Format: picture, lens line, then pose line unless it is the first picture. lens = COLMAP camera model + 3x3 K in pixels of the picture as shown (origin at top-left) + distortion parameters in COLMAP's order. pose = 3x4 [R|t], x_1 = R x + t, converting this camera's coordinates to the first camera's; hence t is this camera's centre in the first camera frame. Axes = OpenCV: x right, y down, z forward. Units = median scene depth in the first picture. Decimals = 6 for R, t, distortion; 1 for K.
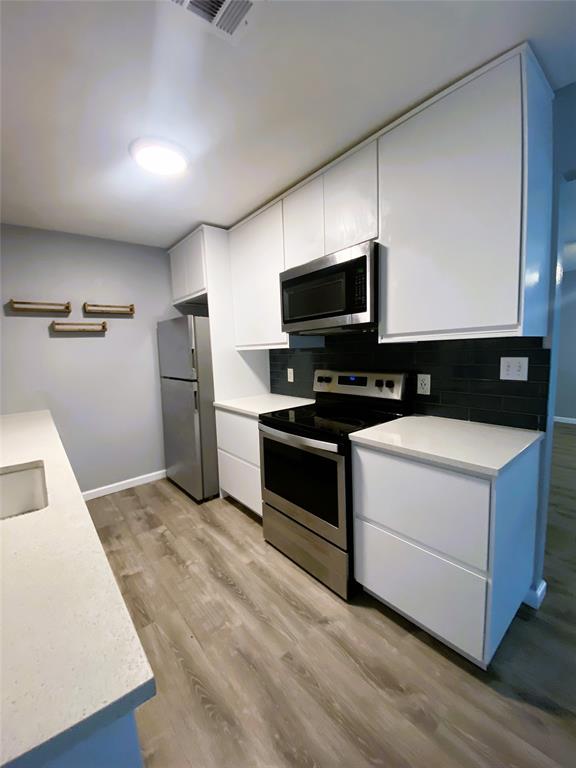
lens RADIAL K [[310.7, 0, 286.7], [0, 310.7, 382.5], [0, 0, 1]] dist [0.032457, -0.028170]
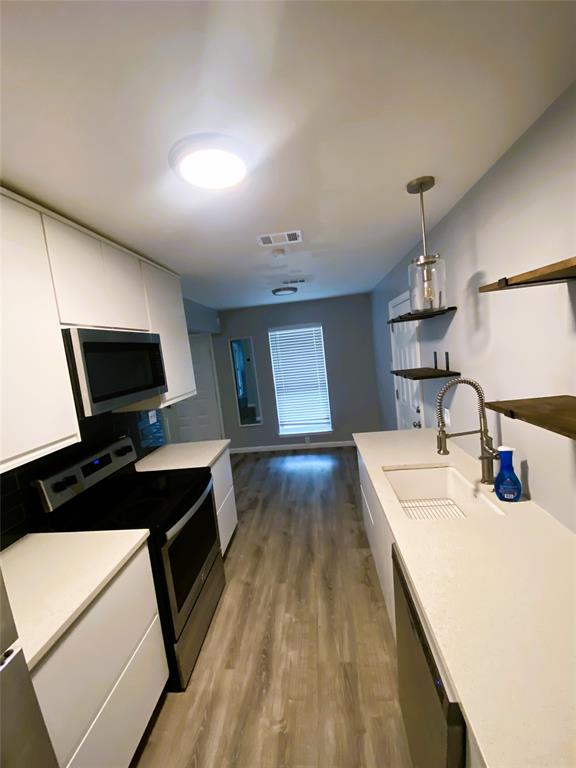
lens RADIAL K [[310.7, 0, 286.7], [0, 310.7, 382.5], [0, 0, 1]] dist [0.032457, -0.028170]
pose [[-0.700492, 0.038755, 0.712607, -0.994038], [0.205512, 0.967181, 0.149419, -0.312664], [-0.683429, 0.251116, -0.685468, 1.479163]]
